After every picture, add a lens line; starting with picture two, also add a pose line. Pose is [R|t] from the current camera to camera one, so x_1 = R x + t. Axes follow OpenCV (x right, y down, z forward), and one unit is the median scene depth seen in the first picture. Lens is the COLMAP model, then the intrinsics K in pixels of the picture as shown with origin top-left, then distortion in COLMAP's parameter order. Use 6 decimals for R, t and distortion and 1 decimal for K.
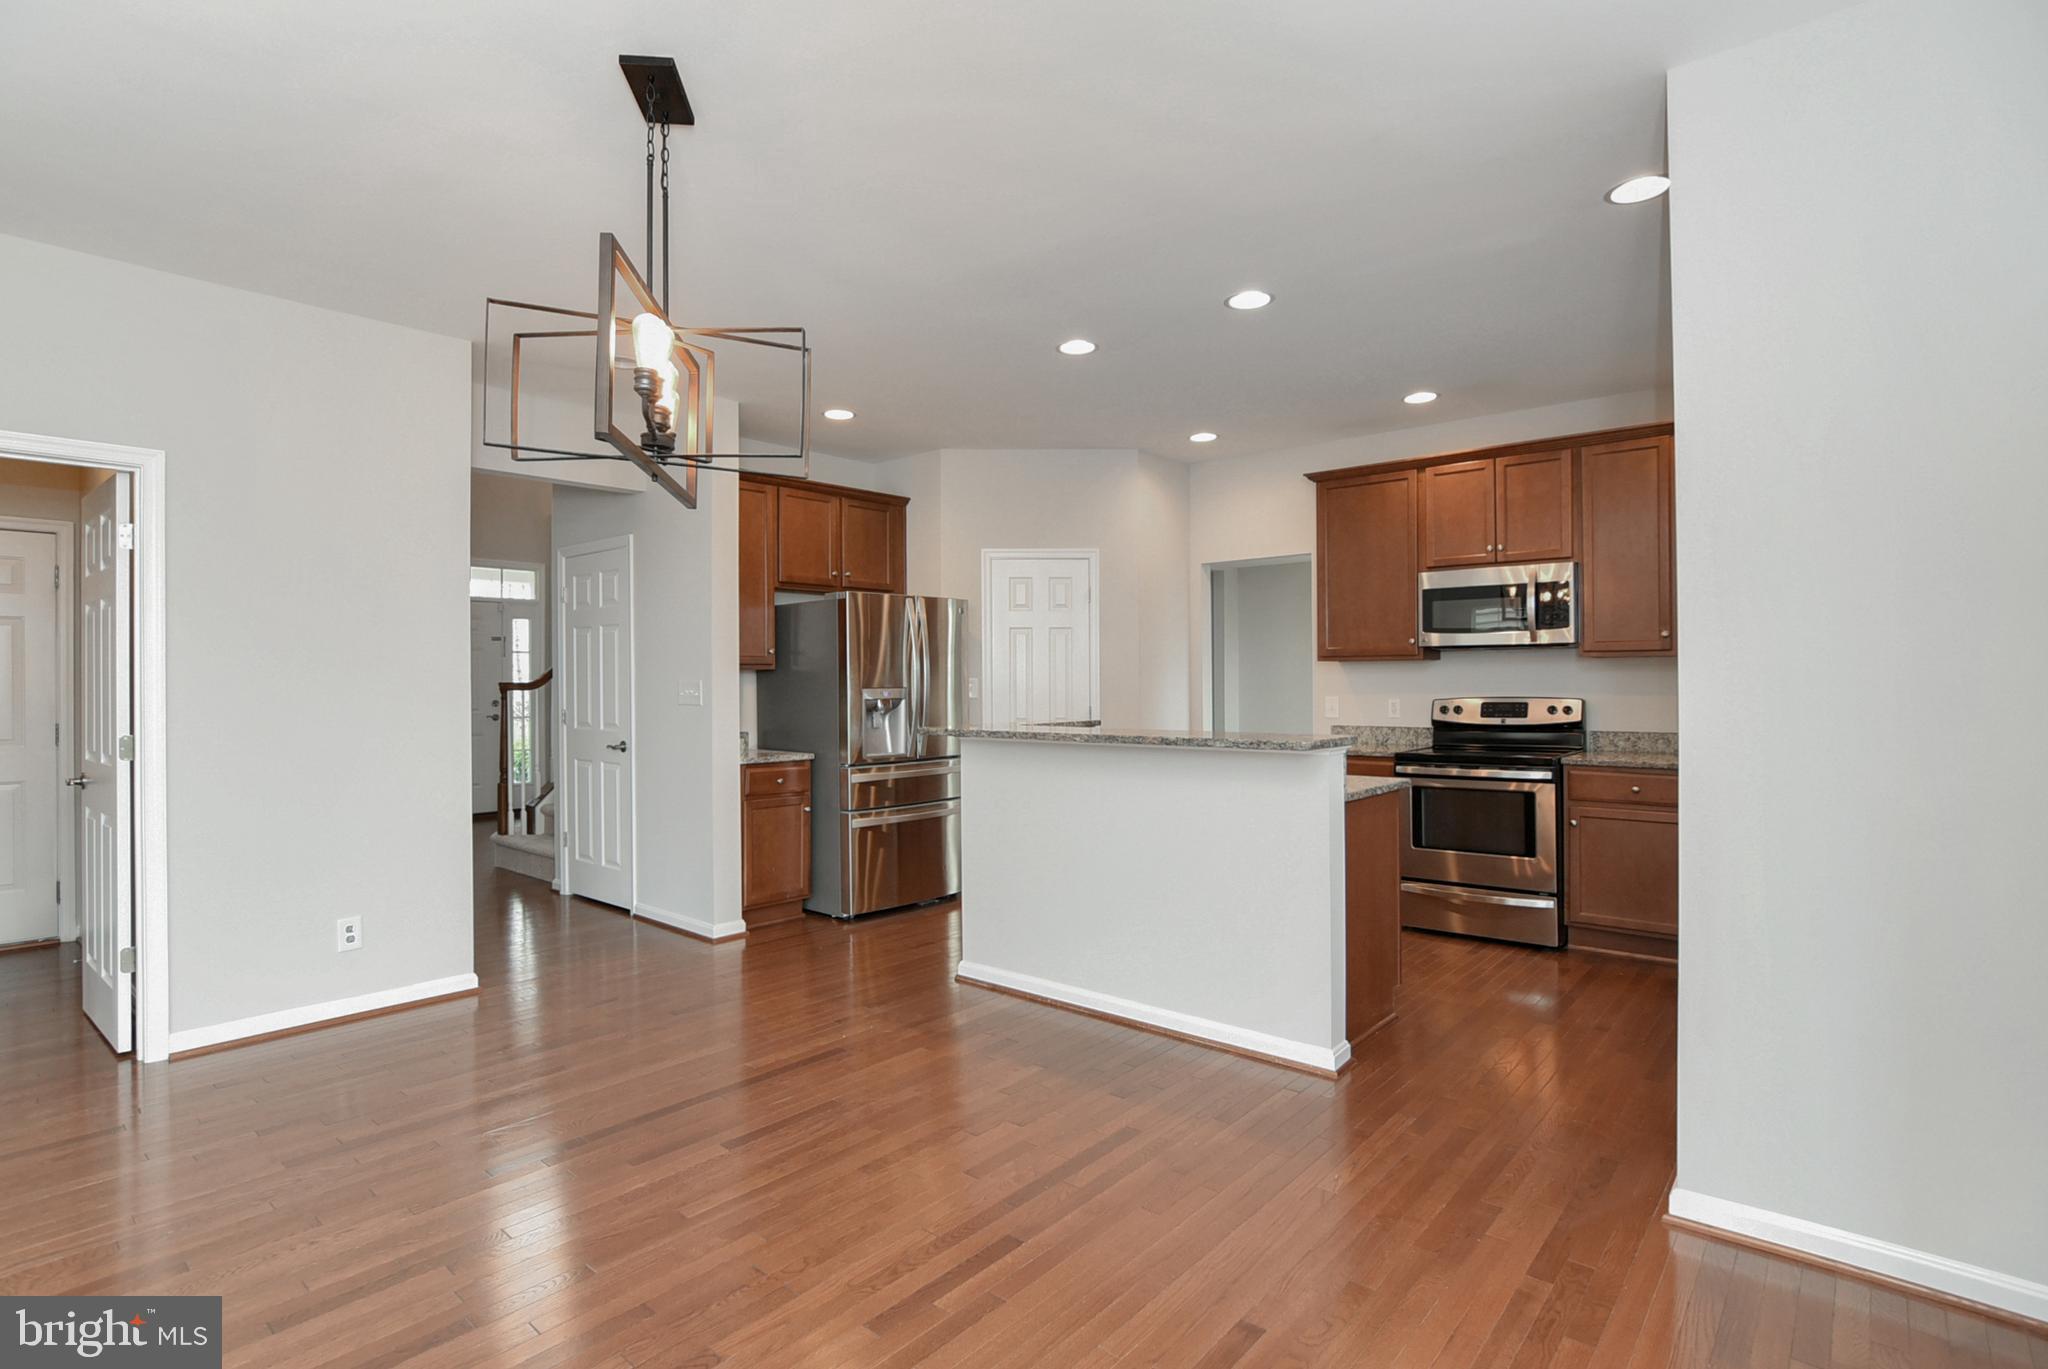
lens RADIAL K [[1008.1, 0, 1010.5], [0, 1008.1, 674.4], [0, 0, 1]] dist [-0.024579, 0.005462]
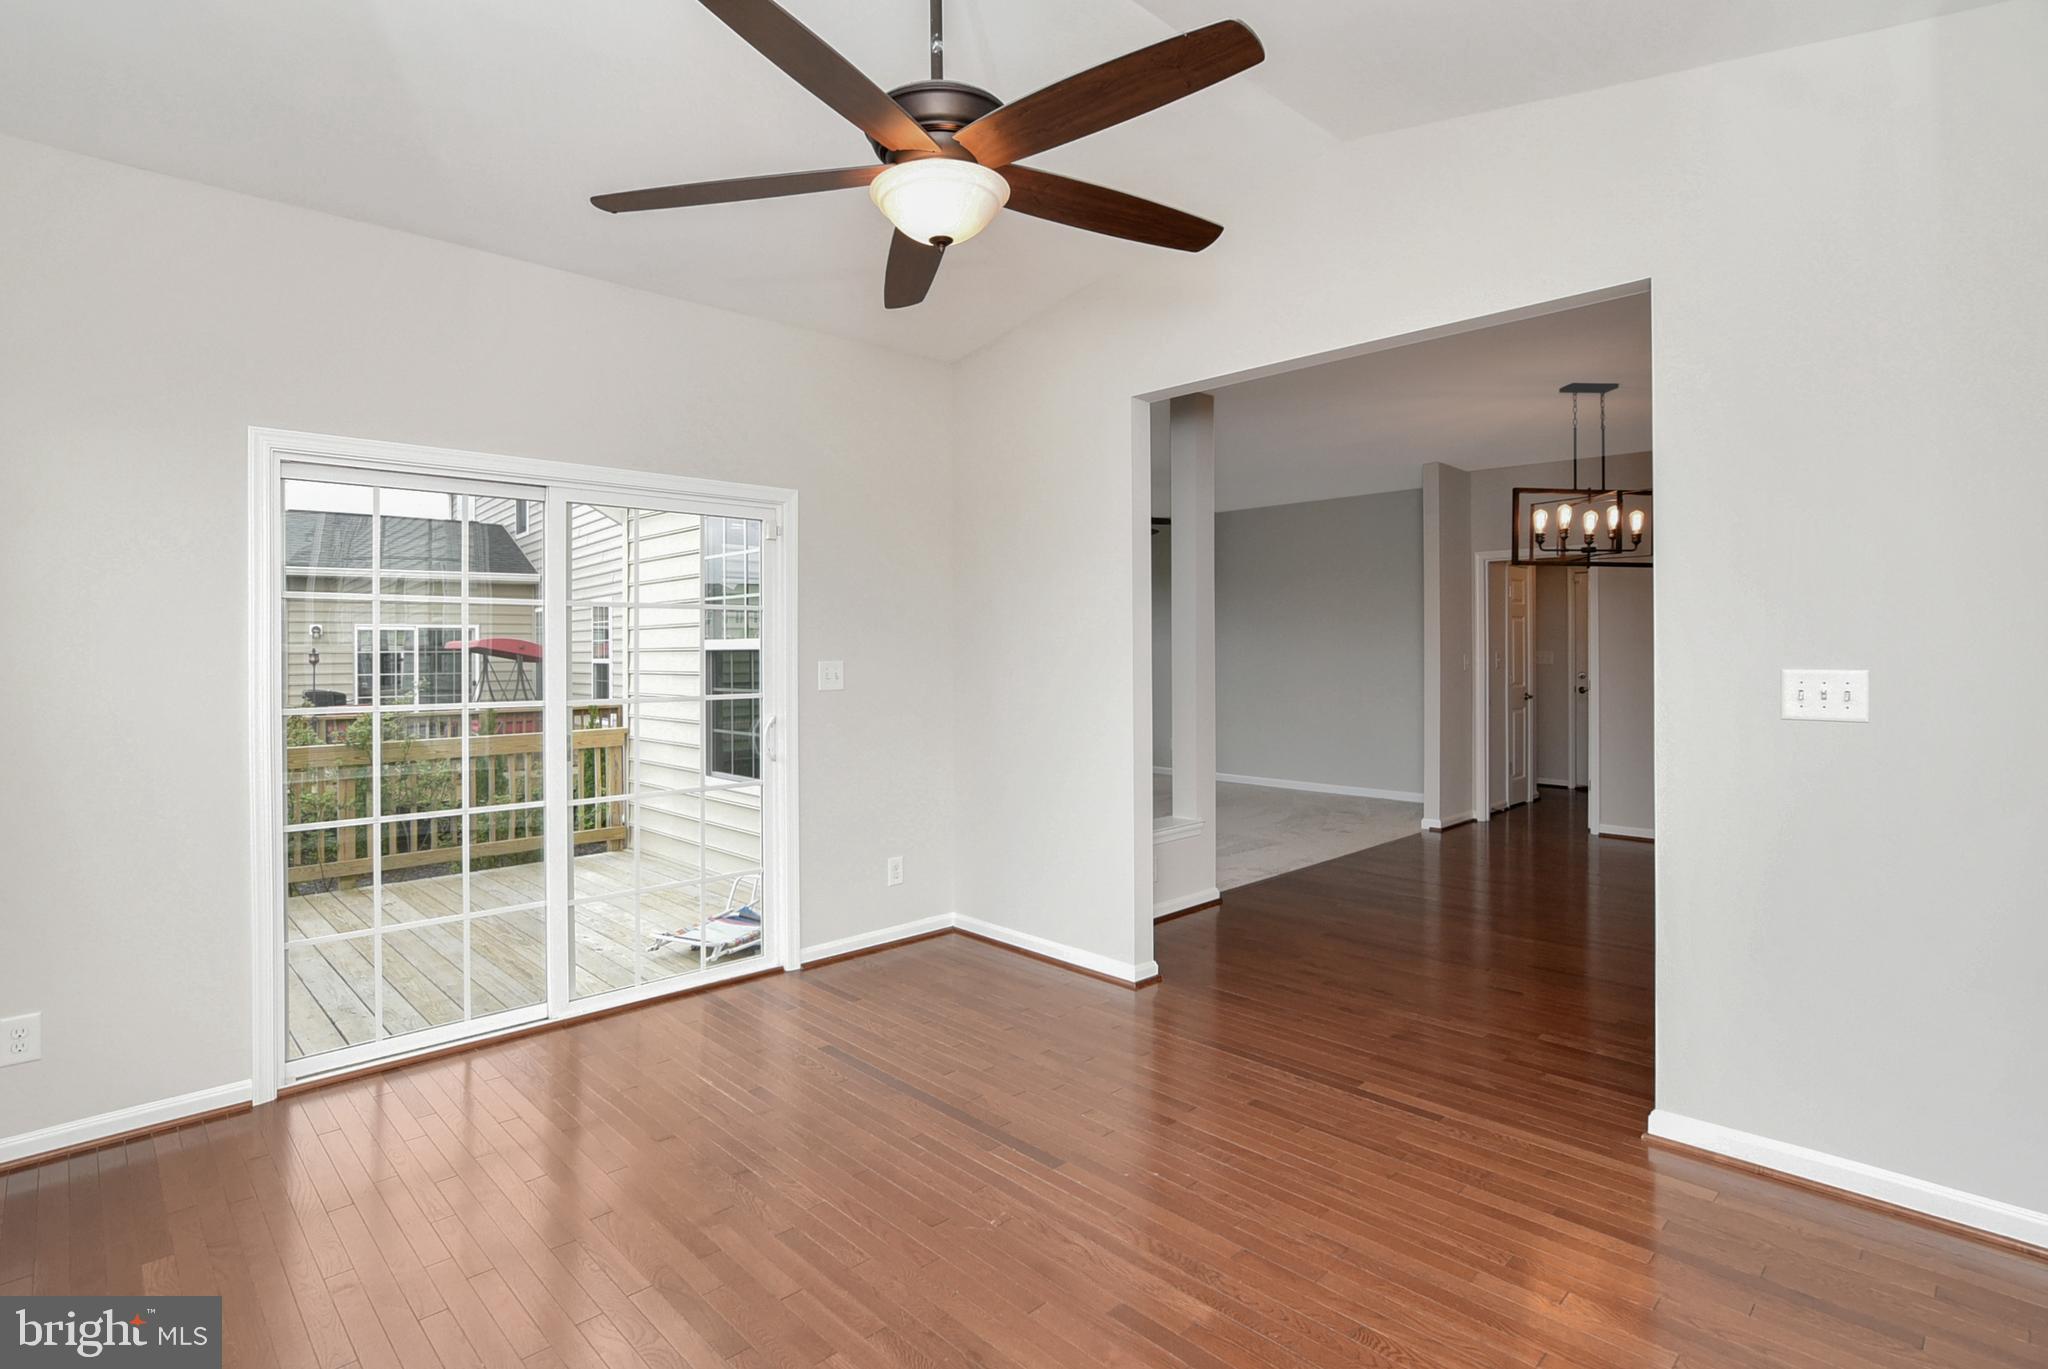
lens RADIAL K [[1008.1, 0, 1012.4], [0, 1008.1, 651.7], [0, 0, 1]] dist [-0.024579, 0.005462]
pose [[-0.088707, 0.006485, -0.996037, 0.909681], [0.012319, 0.999909, 0.005413, -0.017396], [0.995982, -0.011790, -0.088779, -0.029614]]
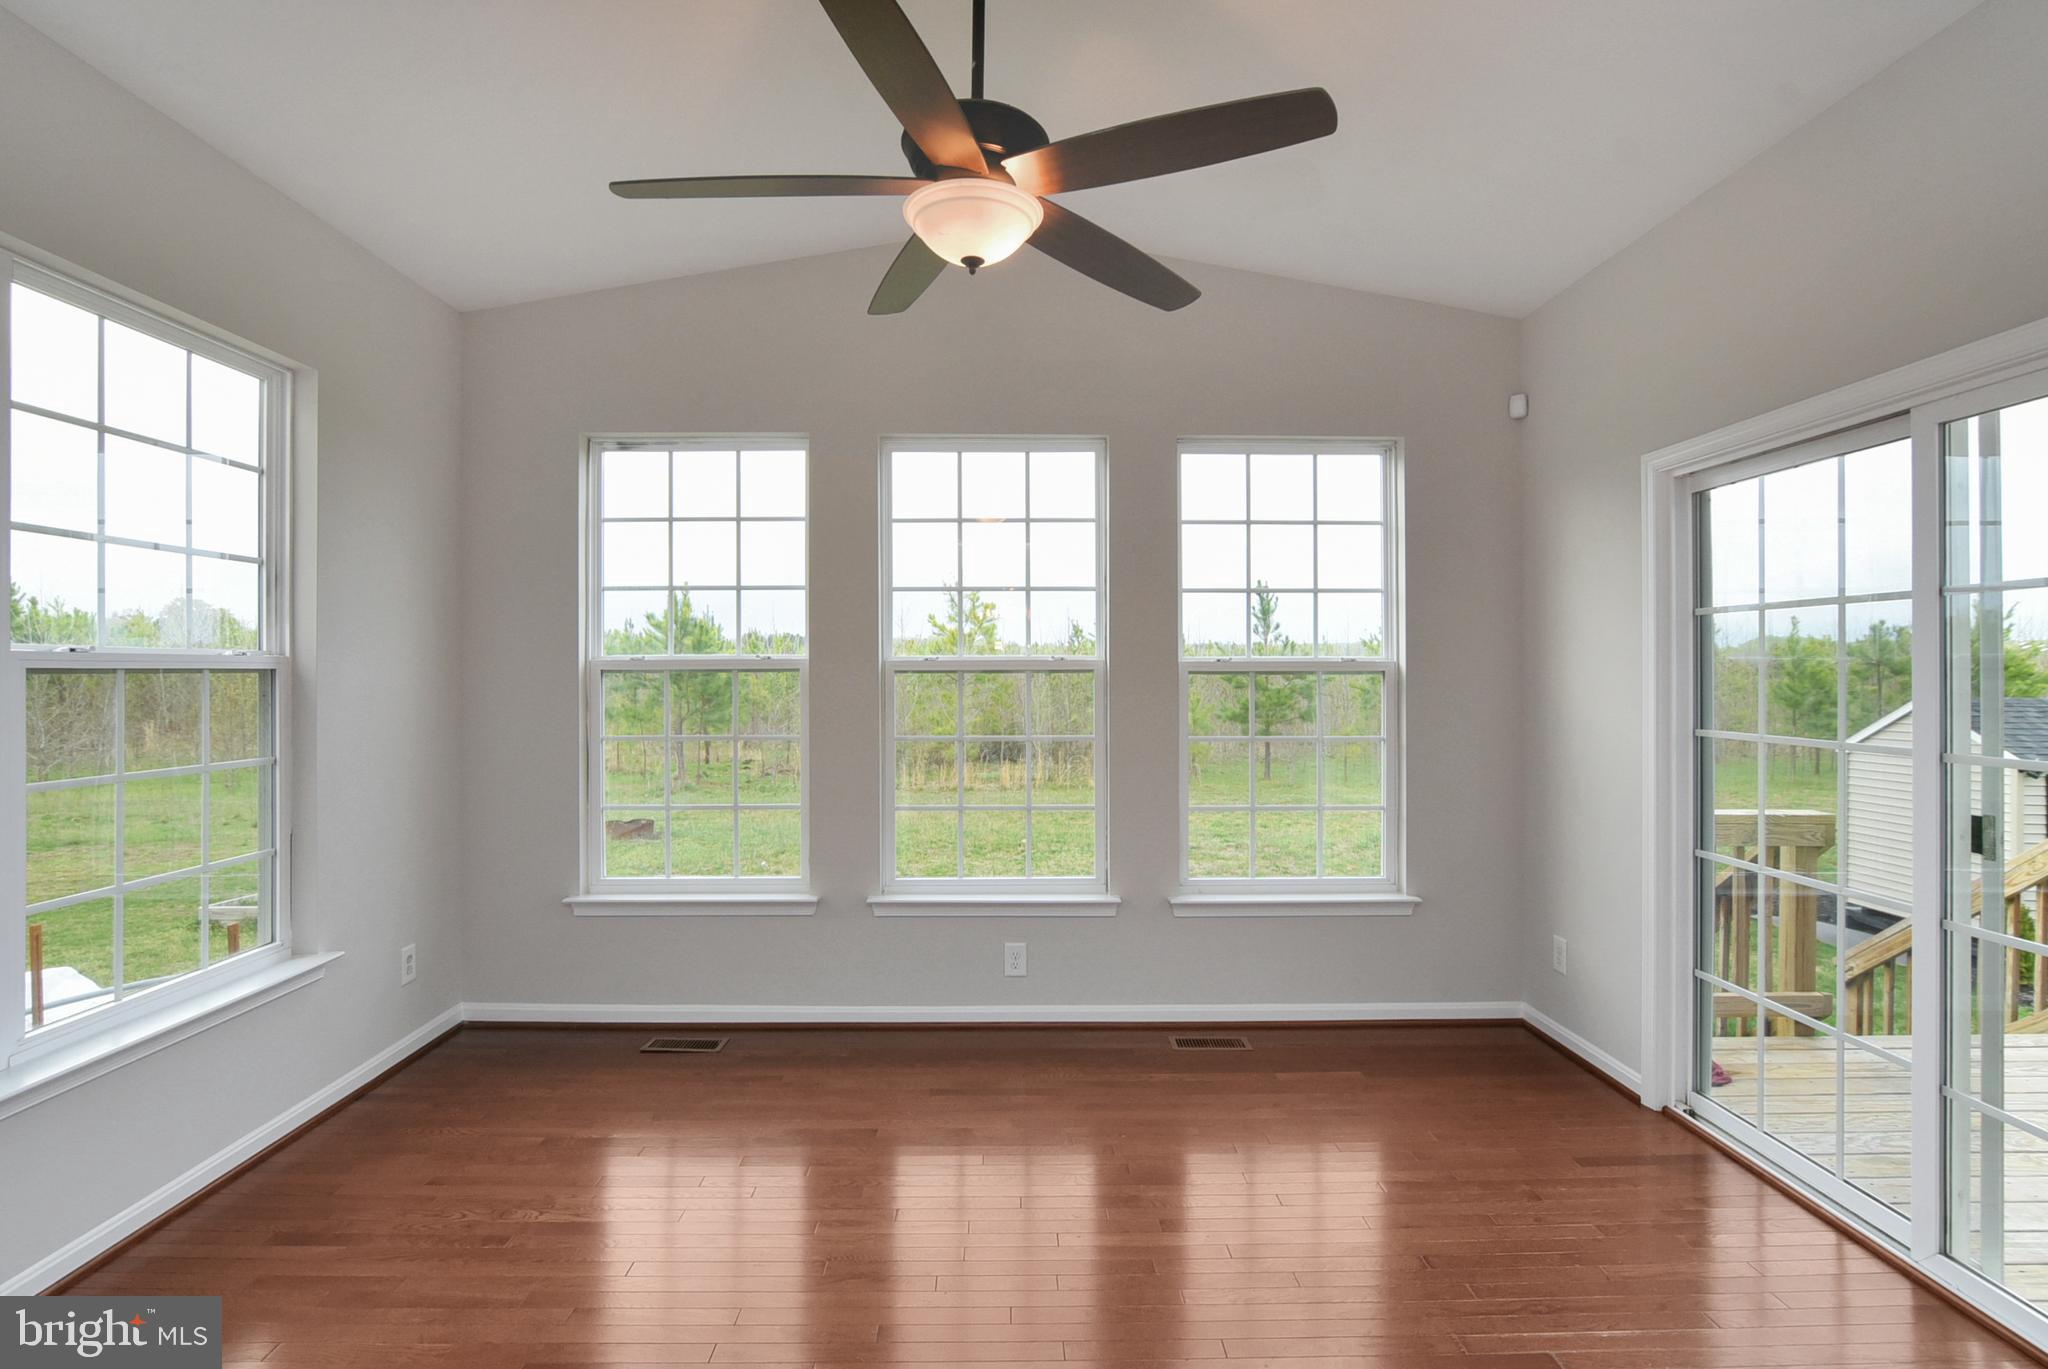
lens RADIAL K [[1008.1, 0, 1024.1], [0, 1008.1, 685.6], [0, 0, 1]] dist [-0.024579, 0.005462]
pose [[-0.673925, -0.005323, 0.738780, 0.159099], [-0.005354, 0.999983, 0.002320, -0.010778], [-0.738780, -0.002392, -0.673942, 0.174585]]
